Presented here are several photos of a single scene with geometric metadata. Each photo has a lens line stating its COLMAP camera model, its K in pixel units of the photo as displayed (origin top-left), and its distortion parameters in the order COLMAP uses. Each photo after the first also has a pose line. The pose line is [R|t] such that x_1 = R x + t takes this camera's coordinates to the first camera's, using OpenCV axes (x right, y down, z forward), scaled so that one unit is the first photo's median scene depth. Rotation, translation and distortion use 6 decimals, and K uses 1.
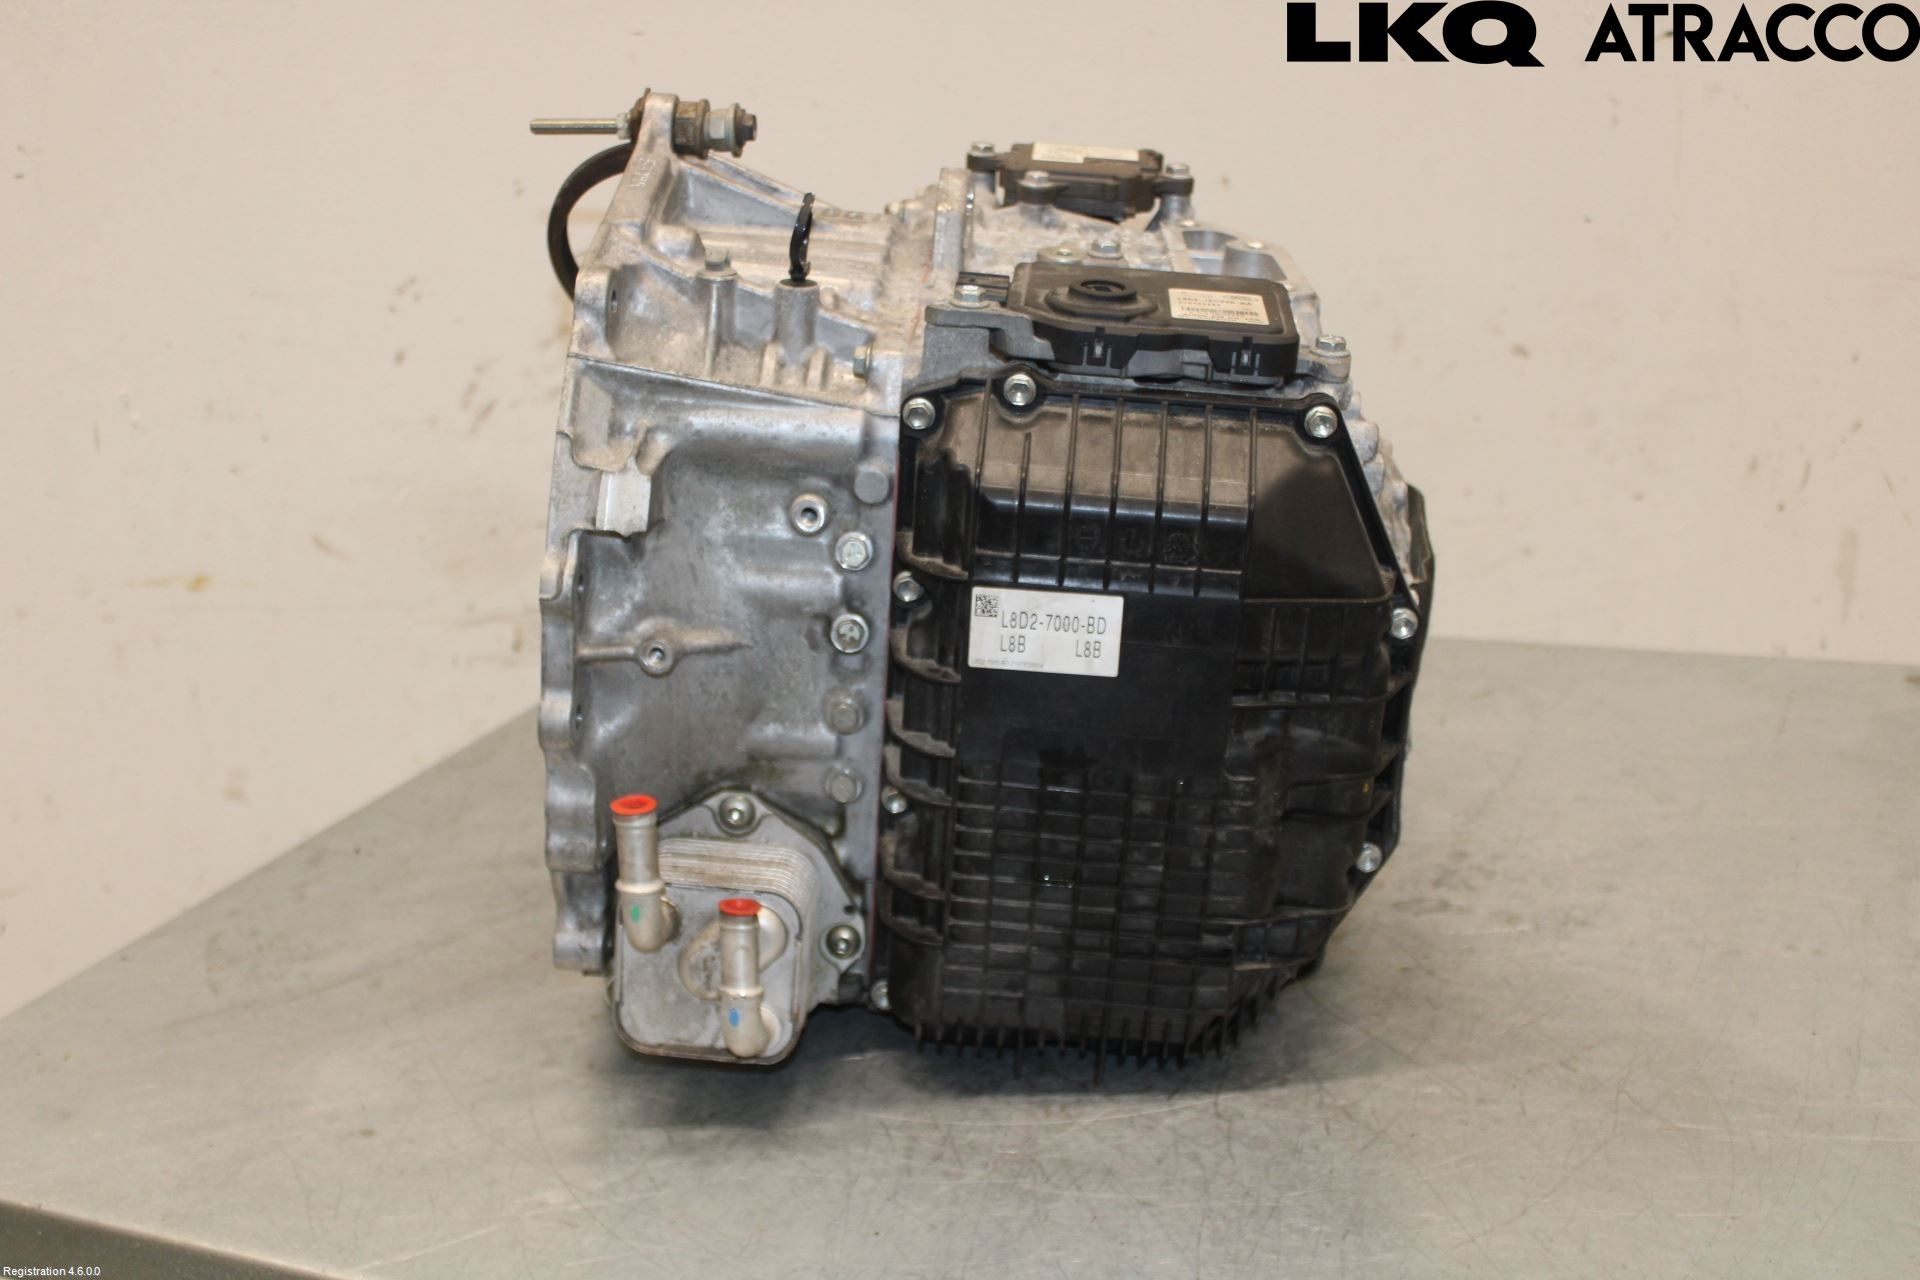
lens RADIAL K [[2375.2, 0, 960.6], [0, 2375.2, 637.2], [0, 0, 1]] dist [-0.003185, 0.000000]
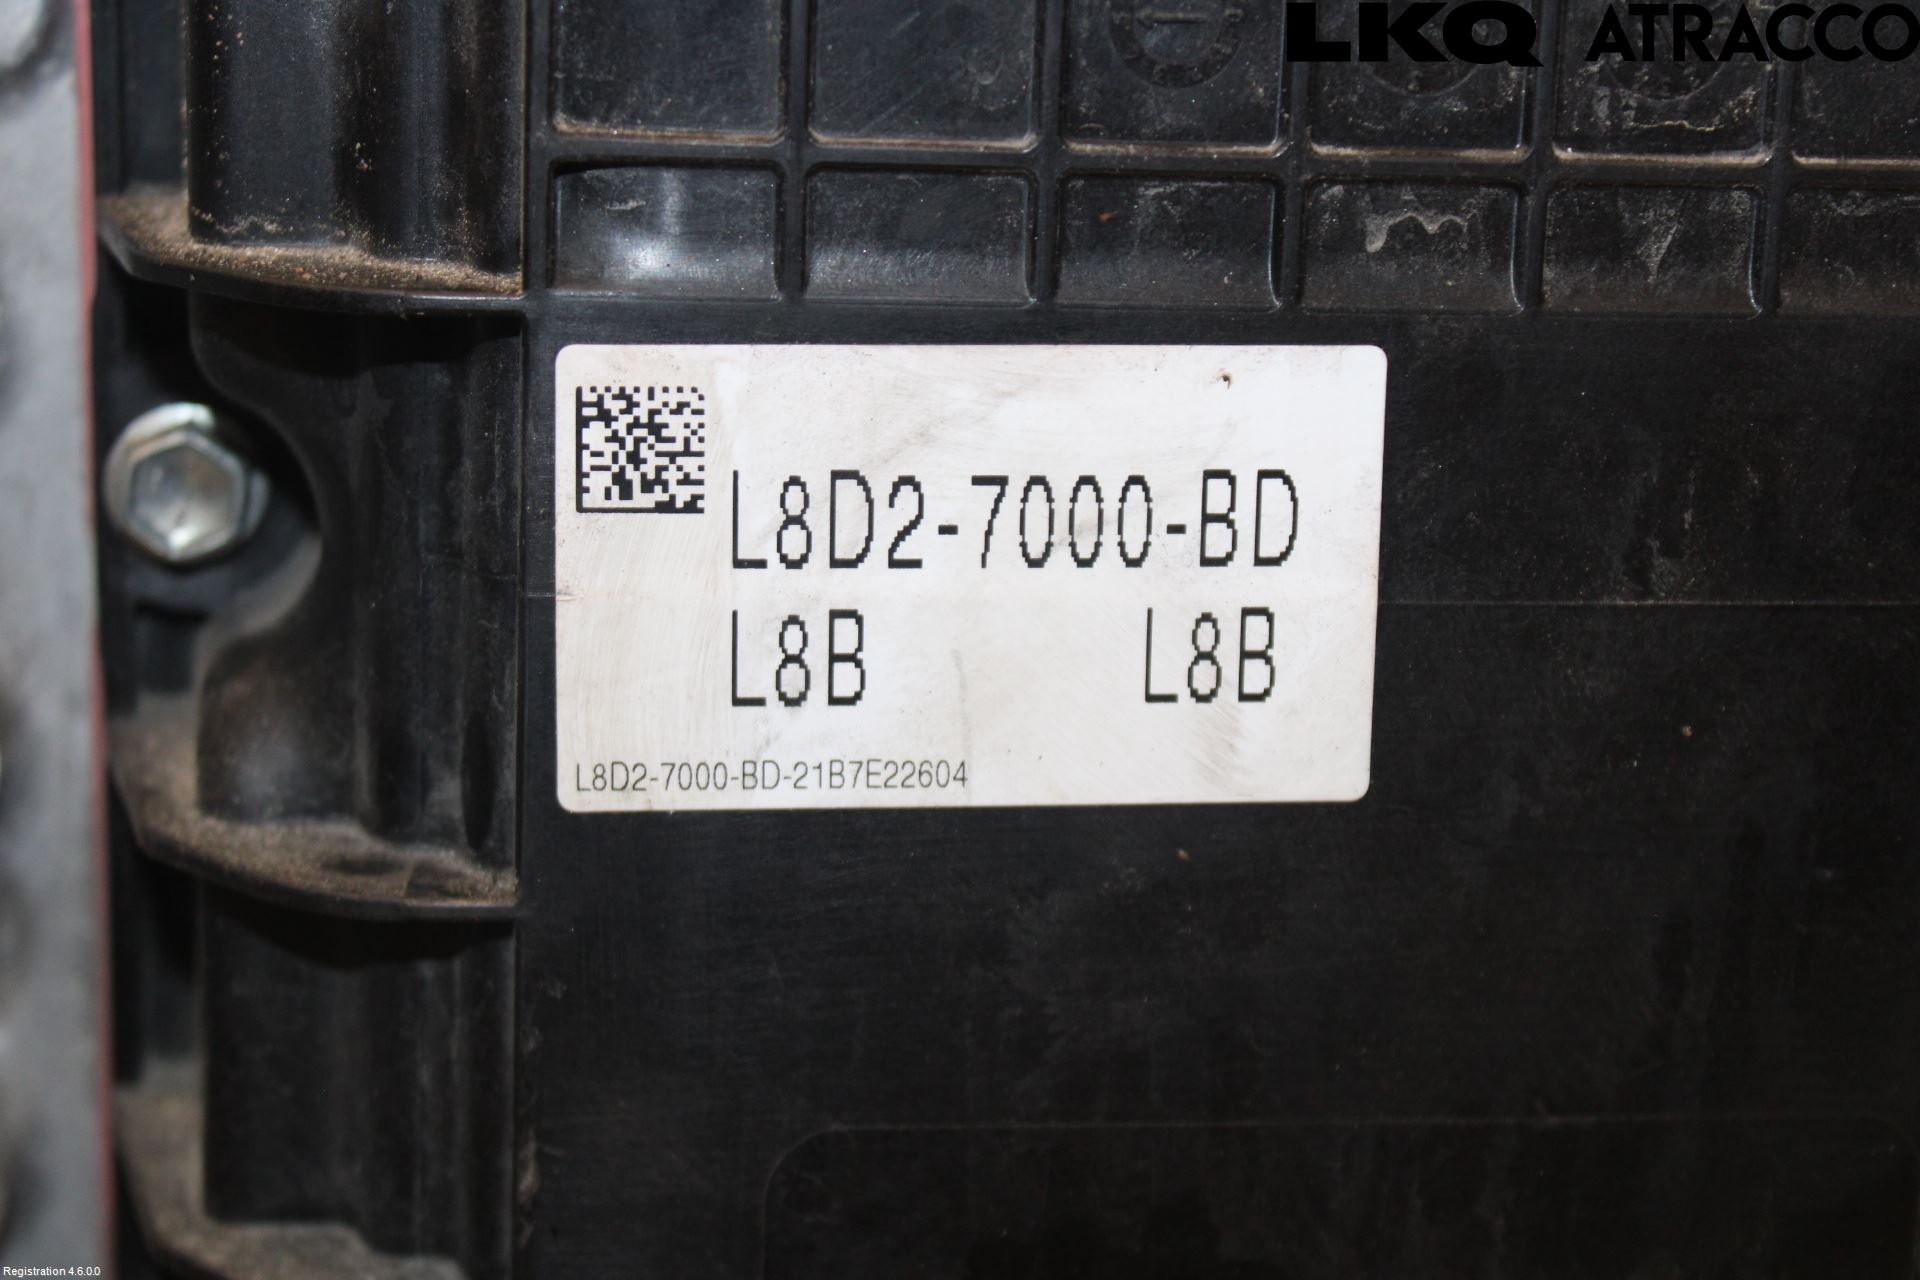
lens RADIAL K [[3920.0, 0, 957.7], [0, 3920.0, 642.7], [0, 0, 1]] dist [0.081060, 0.000000]
pose [[0.981639, -0.075525, 0.175160, -0.017984], [0.096575, 0.988667, -0.114938, 0.036695], [-0.164495, 0.129744, 0.977808, 0.706114]]
